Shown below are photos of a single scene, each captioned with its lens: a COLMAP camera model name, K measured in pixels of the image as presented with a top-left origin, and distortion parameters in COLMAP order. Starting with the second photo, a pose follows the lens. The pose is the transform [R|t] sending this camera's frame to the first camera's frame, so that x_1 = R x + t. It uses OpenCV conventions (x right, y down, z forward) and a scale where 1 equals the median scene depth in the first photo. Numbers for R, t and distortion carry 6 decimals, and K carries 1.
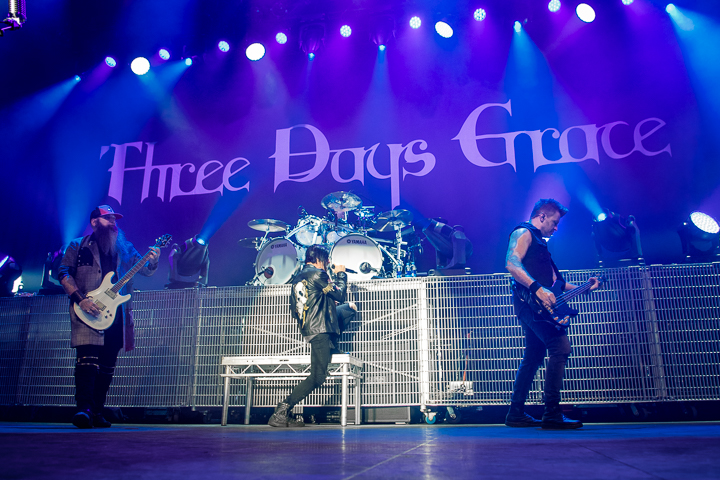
lens RADIAL K [[561.4, 0, 363.2], [0, 561.4, 238.7], [0, 0, 1]] dist [0.001989, 0.002983]
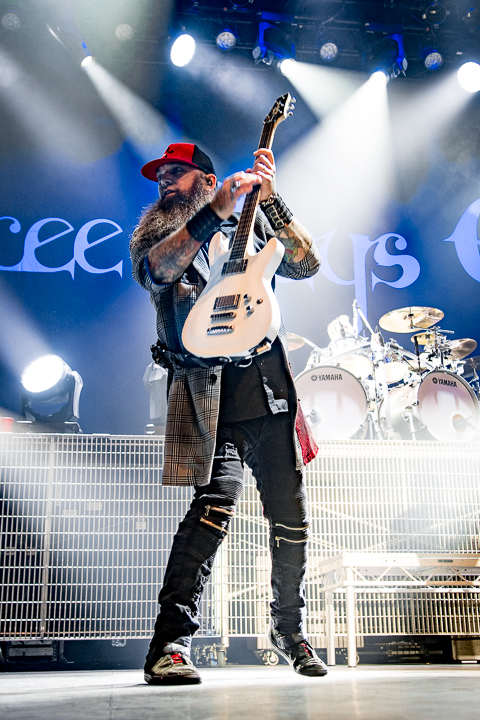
lens RADIAL K [[877.8, 0, 241.8], [0, 877.8, 352.5], [0, 0, 1]] dist [0.036805, 0.000000]
pose [[0.940135, 0.096239, 0.326932, -0.487761], [-0.087068, 0.995291, -0.042608, 0.030568], [-0.329493, 0.011592, 0.944087, 0.090586]]
